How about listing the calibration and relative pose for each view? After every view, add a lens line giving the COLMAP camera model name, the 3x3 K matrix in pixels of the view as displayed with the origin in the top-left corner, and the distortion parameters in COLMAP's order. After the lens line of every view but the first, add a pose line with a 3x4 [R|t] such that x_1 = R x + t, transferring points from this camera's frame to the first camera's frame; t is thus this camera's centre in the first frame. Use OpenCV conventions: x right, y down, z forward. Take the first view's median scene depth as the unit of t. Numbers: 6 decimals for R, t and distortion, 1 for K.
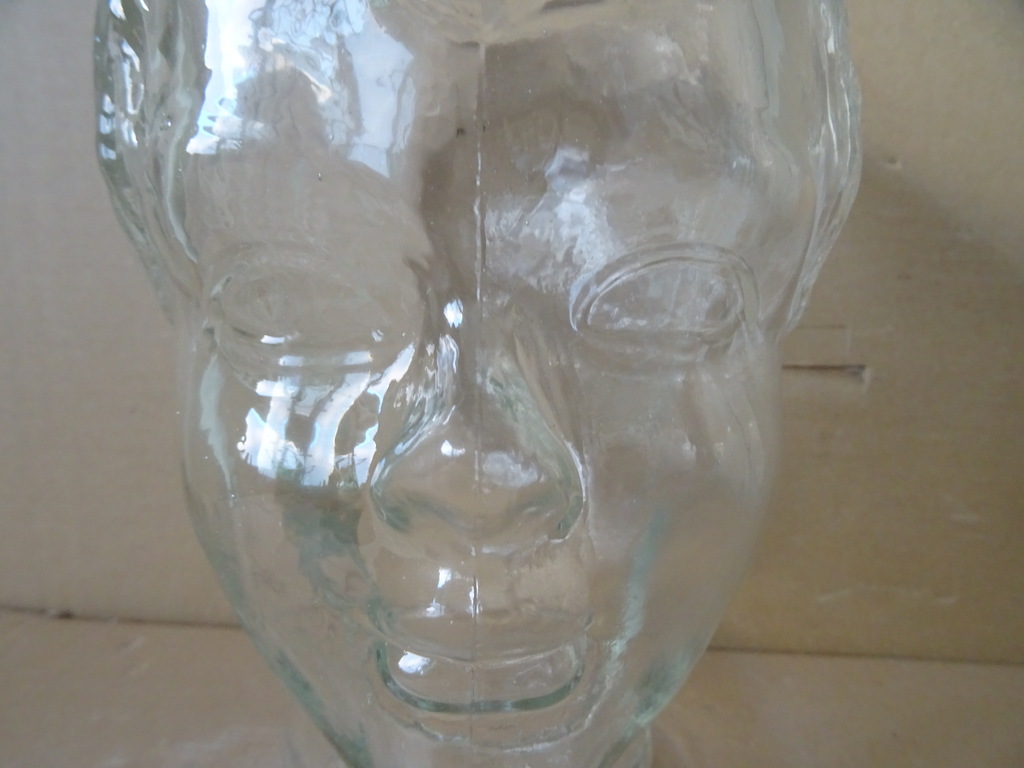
lens RADIAL K [[734.4, 0, 501.2], [0, 734.4, 380.5], [0, 0, 1]] dist [0.002221, -0.027281]
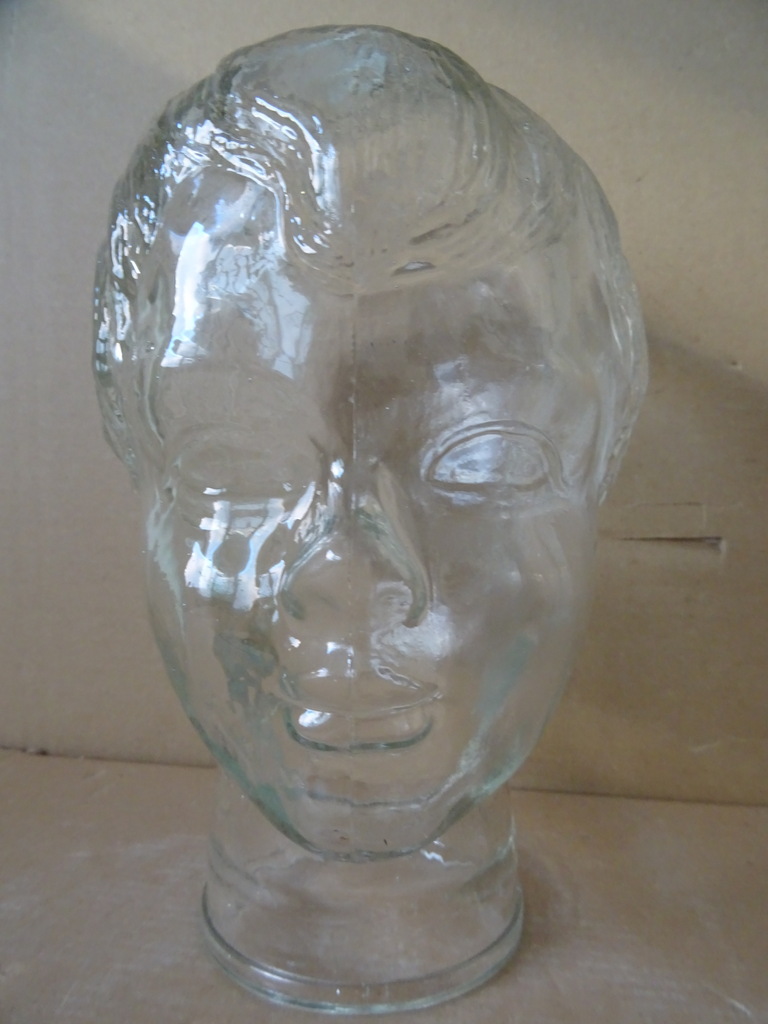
lens RADIAL K [[734.4, 0, 387.0], [0, 734.4, 511.1], [0, 0, 1]] dist [0.002221, -0.027281]
pose [[0.995867, -0.001225, -0.090814, 0.105182], [-0.008457, 0.994314, -0.106152, 0.086896], [0.090427, 0.106482, 0.990194, -0.256477]]
